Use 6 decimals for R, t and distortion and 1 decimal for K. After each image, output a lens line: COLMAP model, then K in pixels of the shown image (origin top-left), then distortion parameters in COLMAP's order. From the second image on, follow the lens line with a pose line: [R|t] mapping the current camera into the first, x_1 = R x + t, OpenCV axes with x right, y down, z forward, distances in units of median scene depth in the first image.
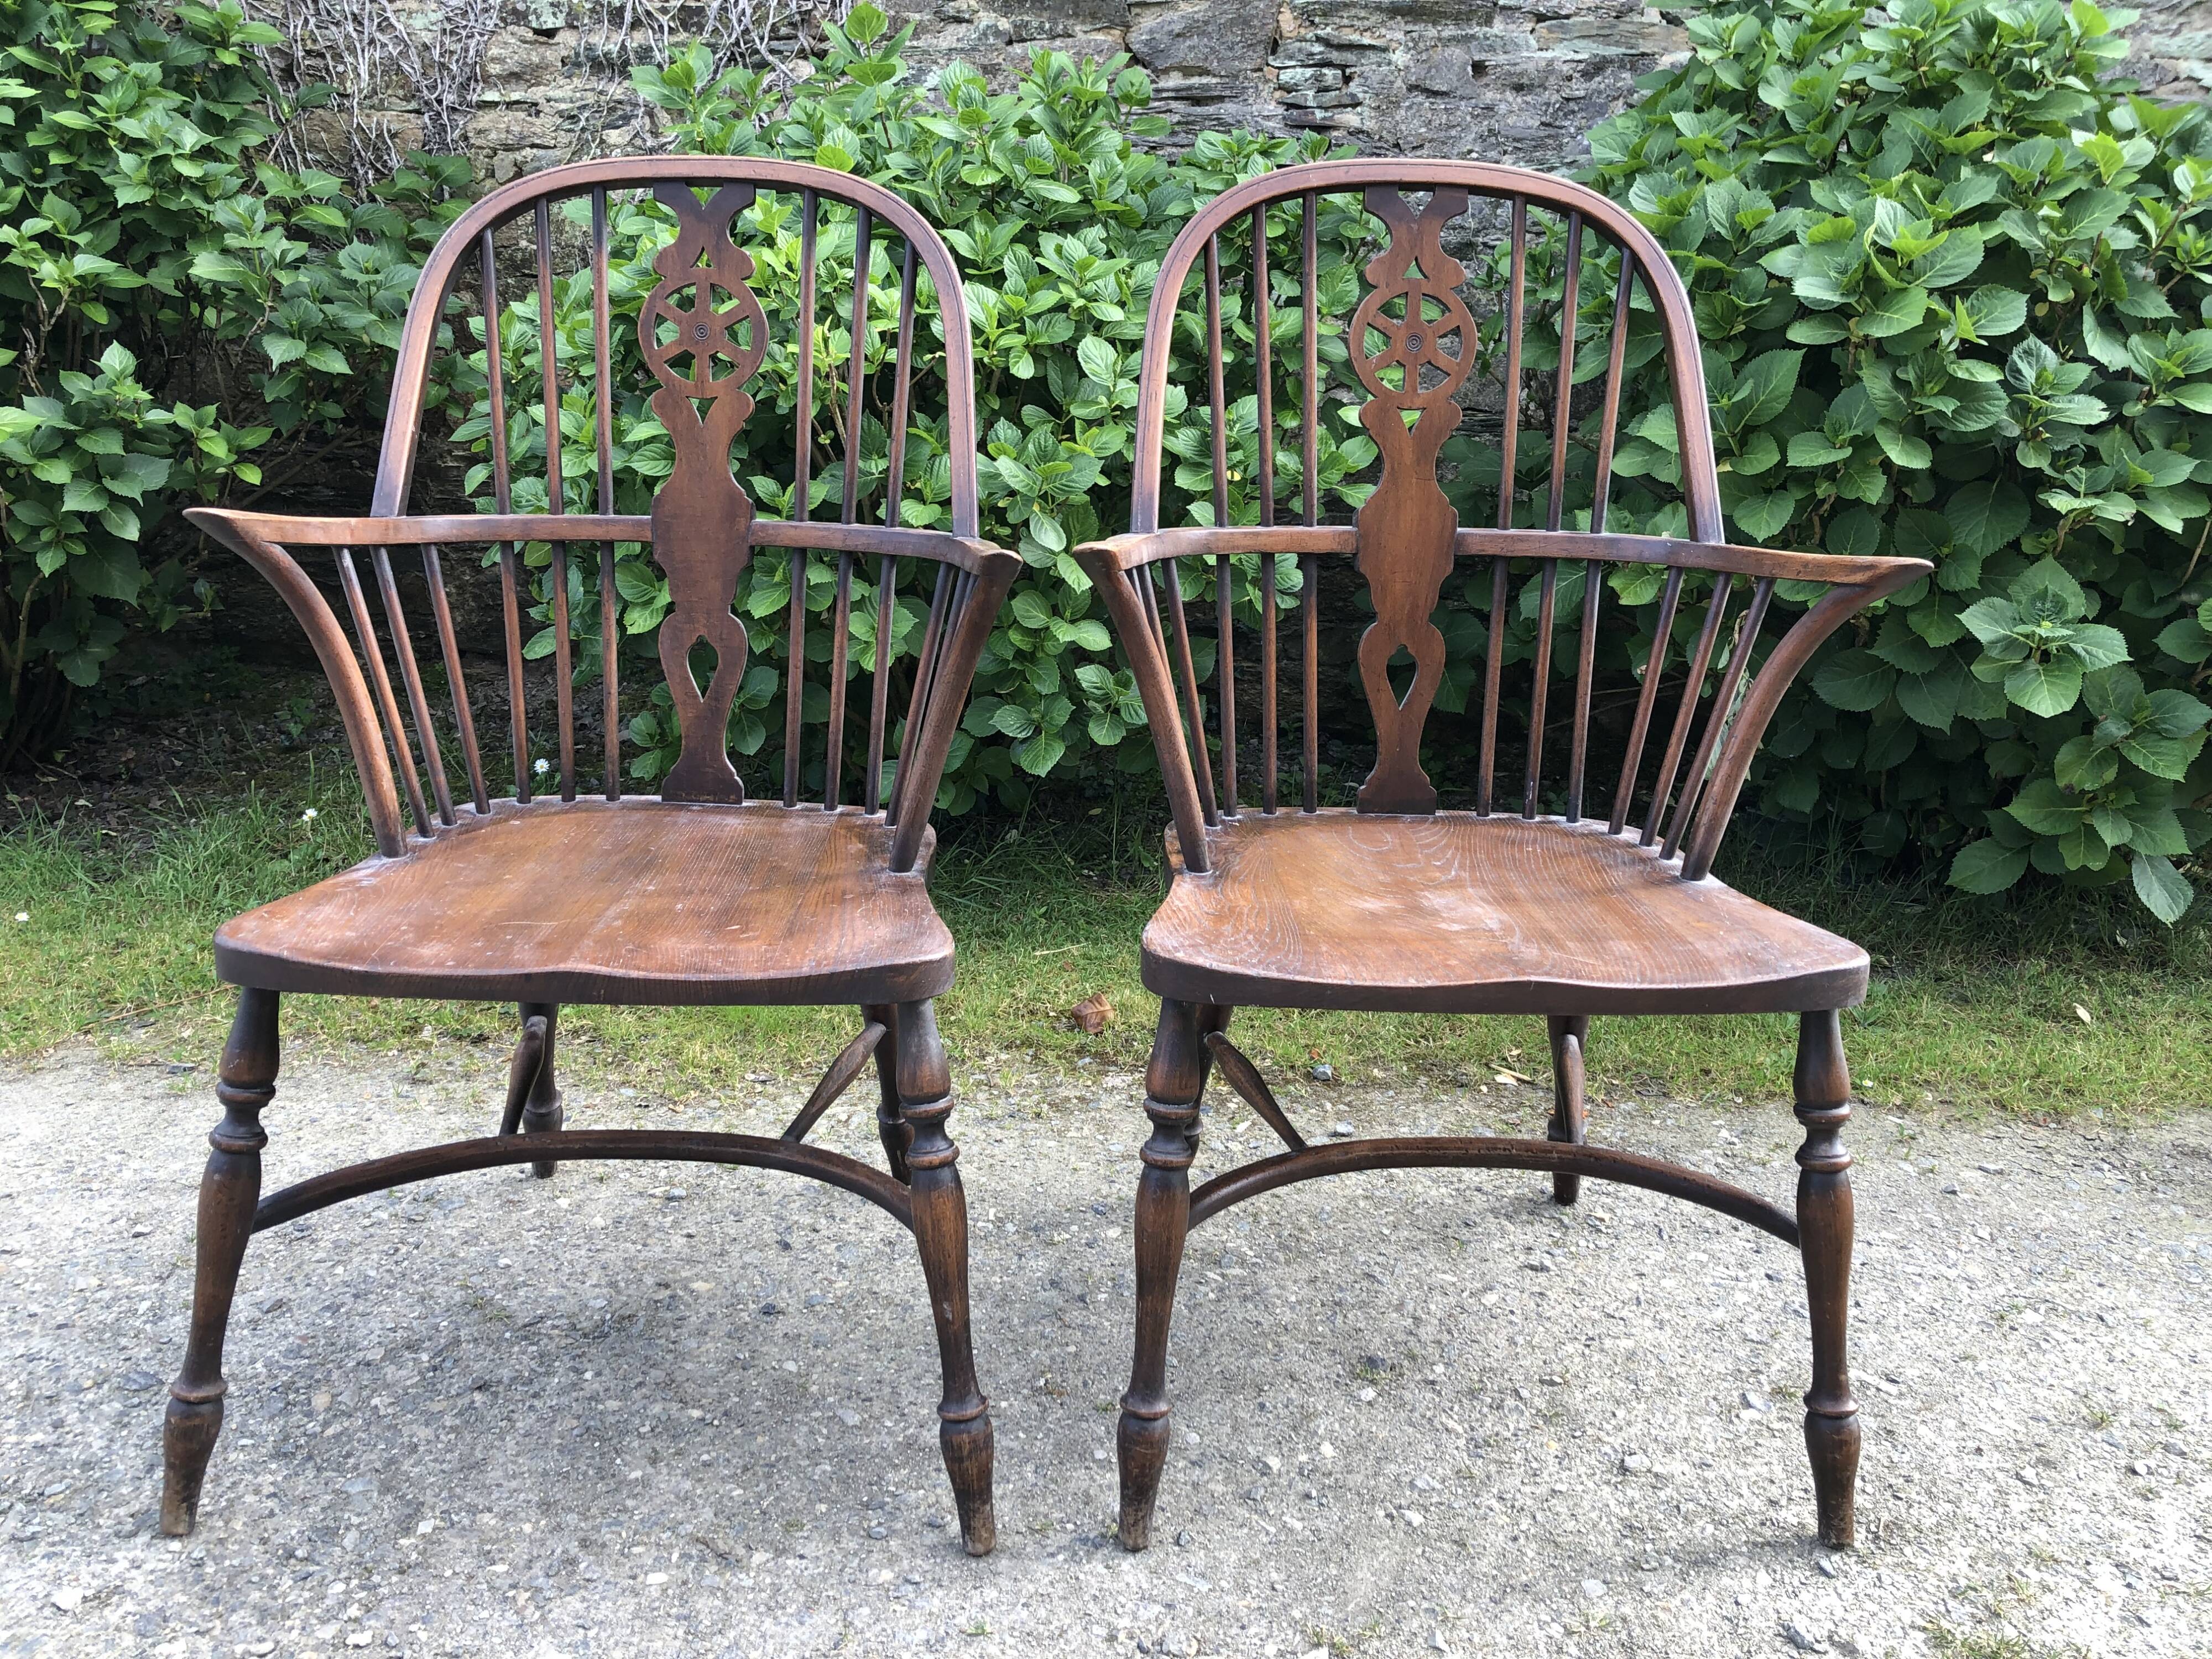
lens RADIAL K [[1896.1, 0, 1113.6], [0, 1896.1, 819.5], [0, 0, 1]] dist [0.005641, 0.033947]
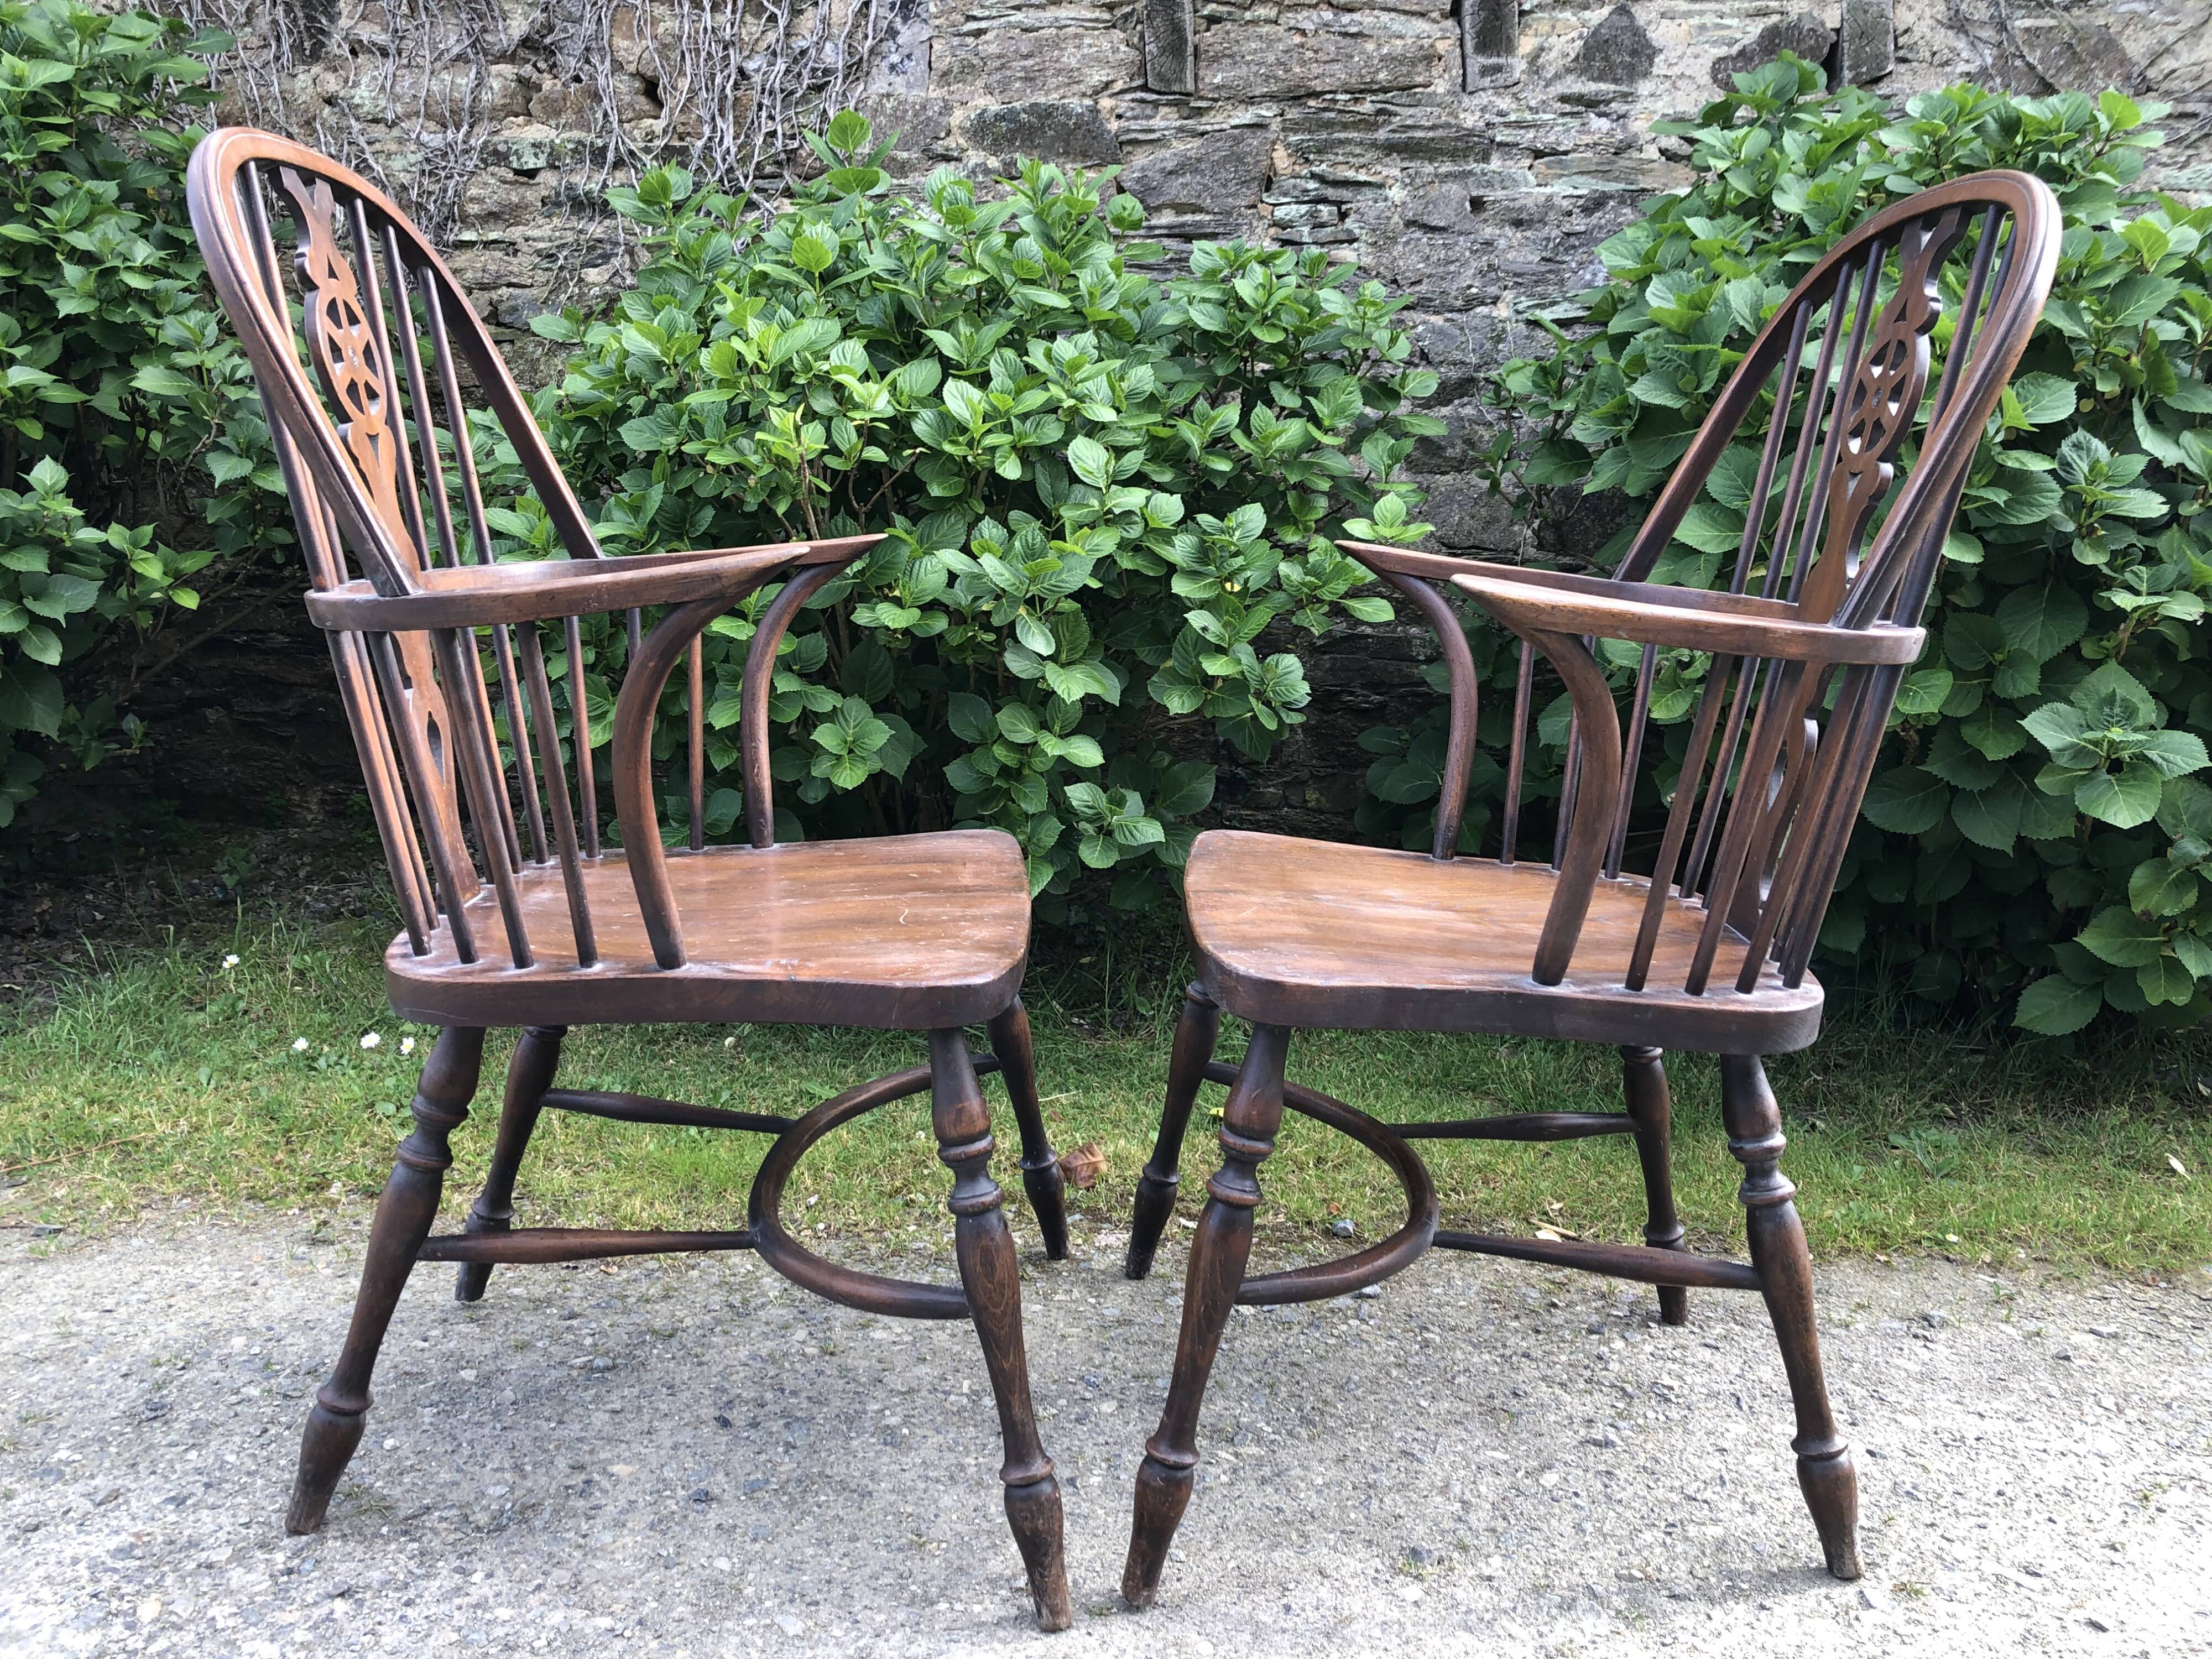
lens RADIAL K [[1886.3, 0, 1127.9], [0, 1886.3, 810.9], [0, 0, 1]] dist [-0.002337, 0.037434]
pose [[0.999932, -0.002679, 0.011371, -0.000135], [0.004002, 0.993006, -0.117994, 0.037282], [-0.010976, 0.118031, 0.992949, 0.086437]]
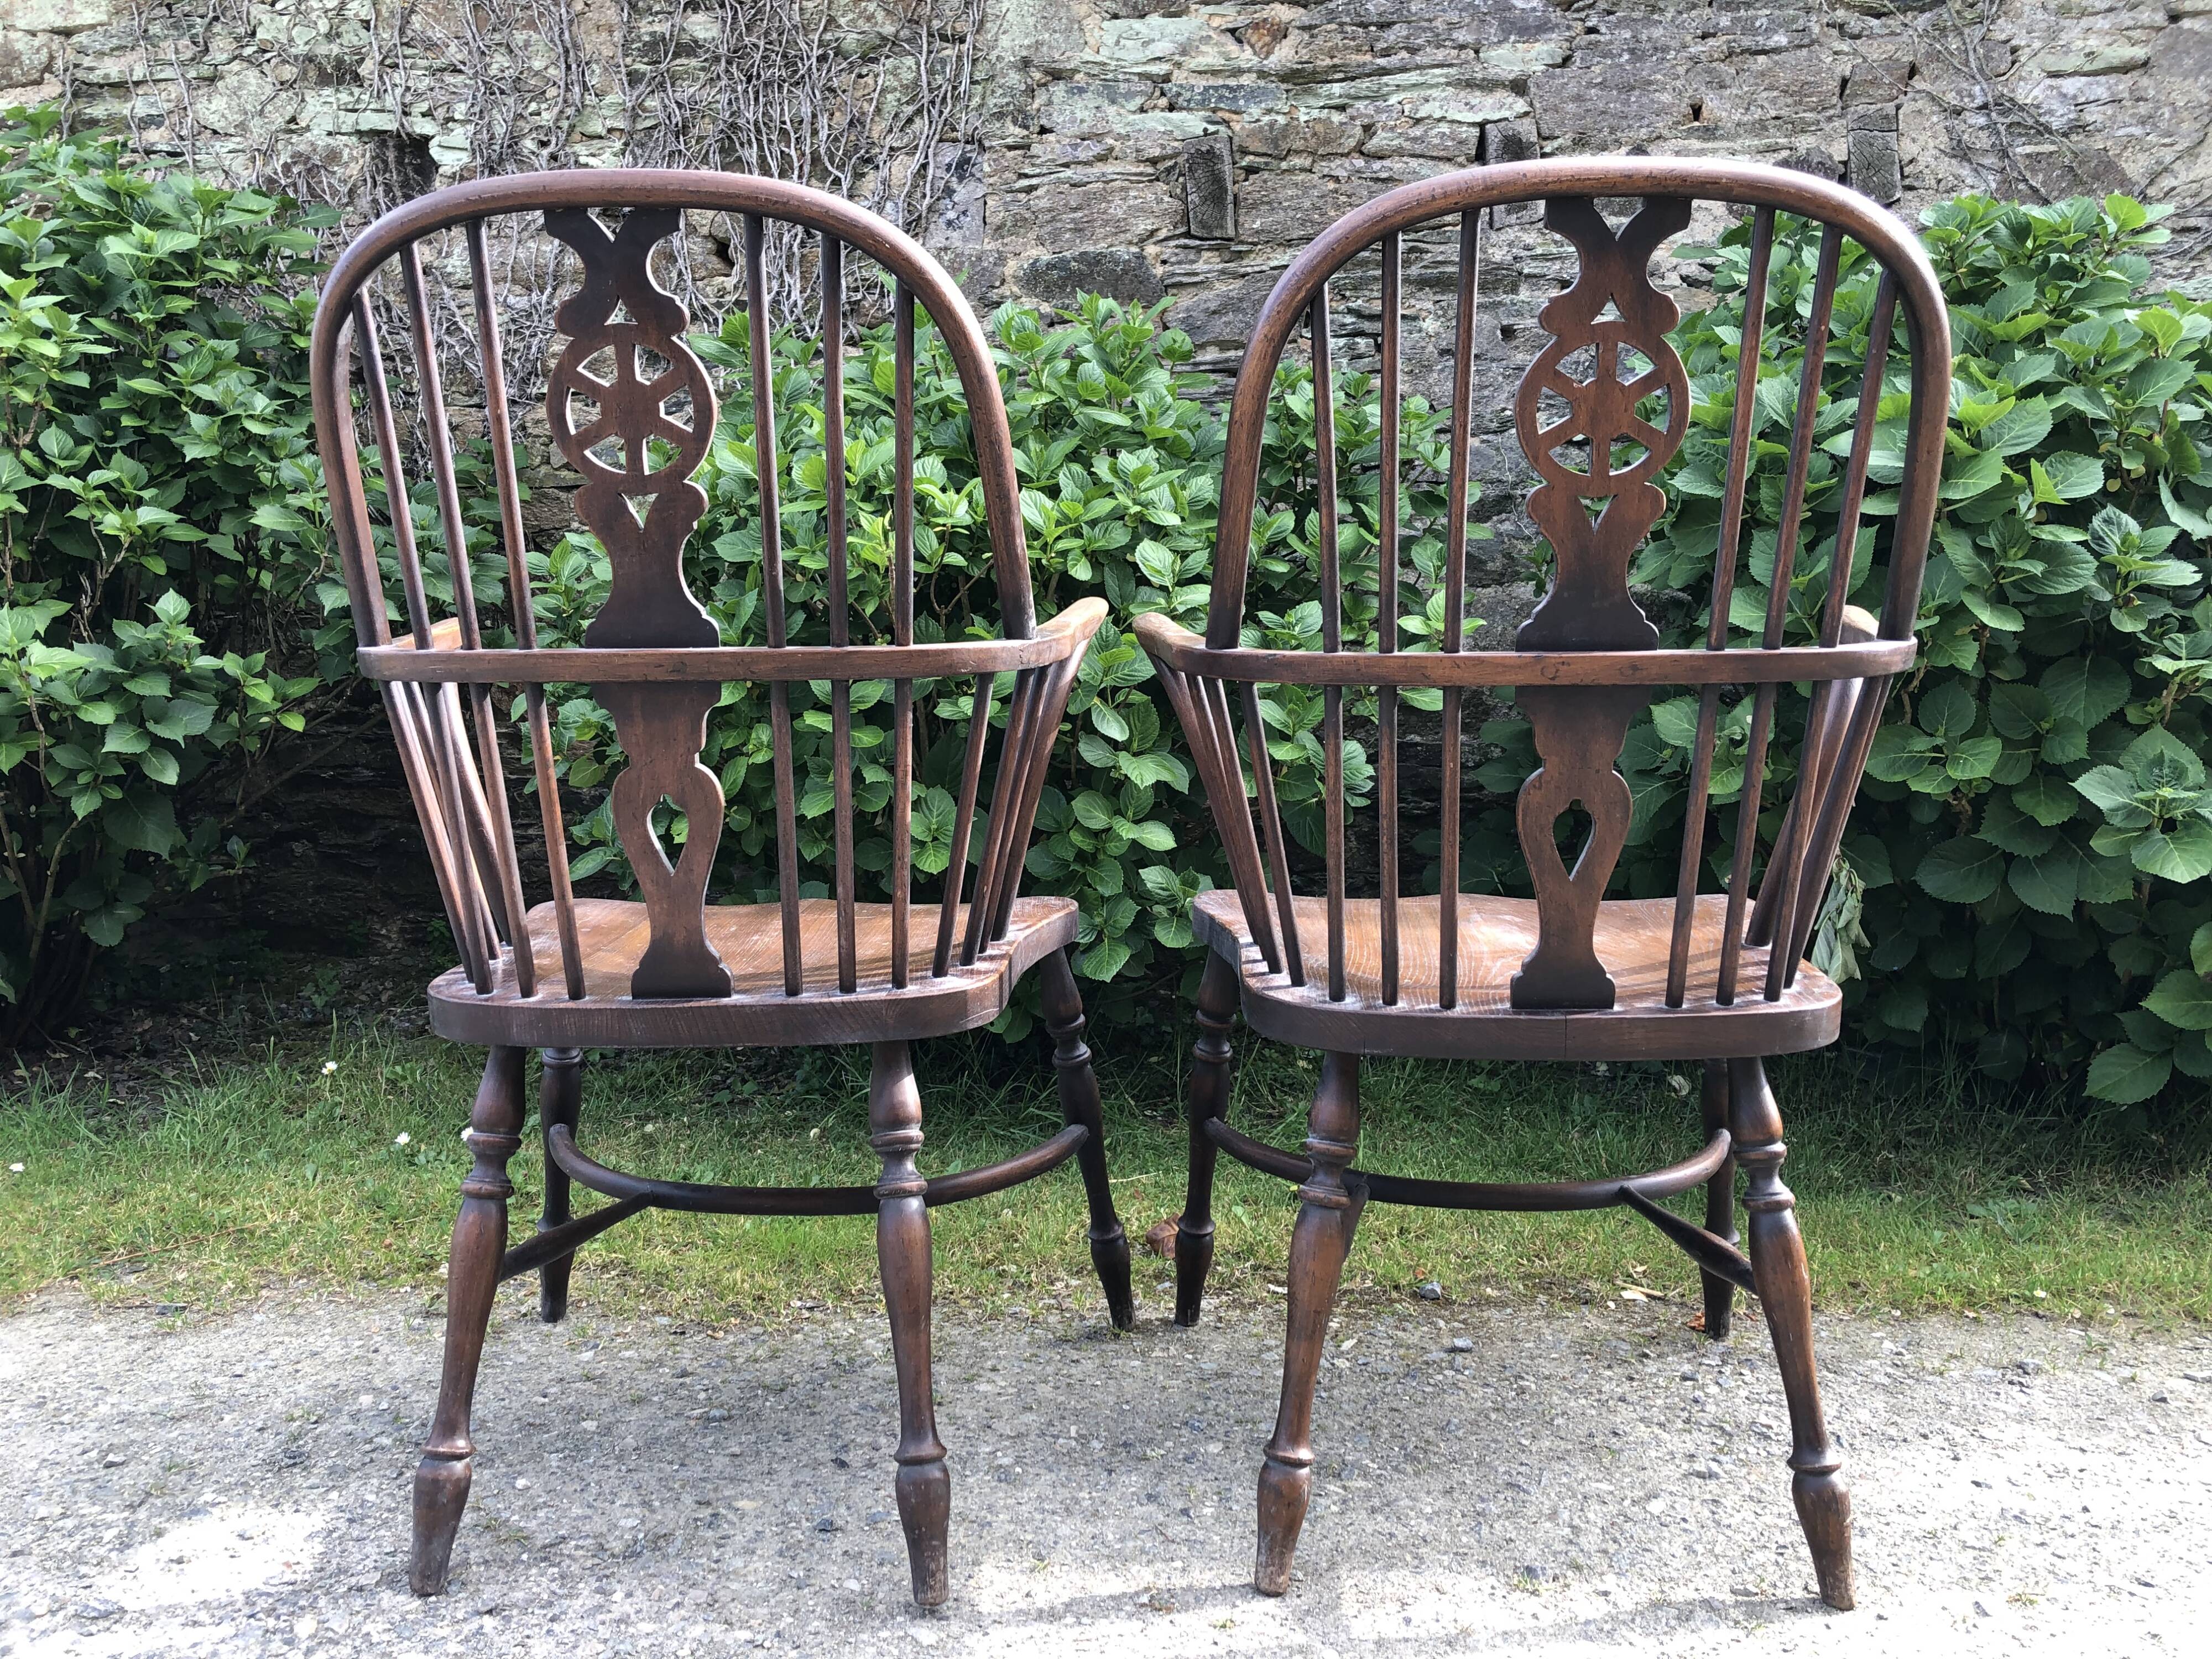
lens RADIAL K [[1895.6, 0, 1101.4], [0, 1895.6, 797.7], [0, 0, 1]] dist [0.005758, 0.024191]
pose [[0.999661, -0.022817, -0.012556, -0.025206], [0.019585, 0.976414, -0.215016, 0.082655], [0.017166, 0.214697, 0.976530, 0.057247]]
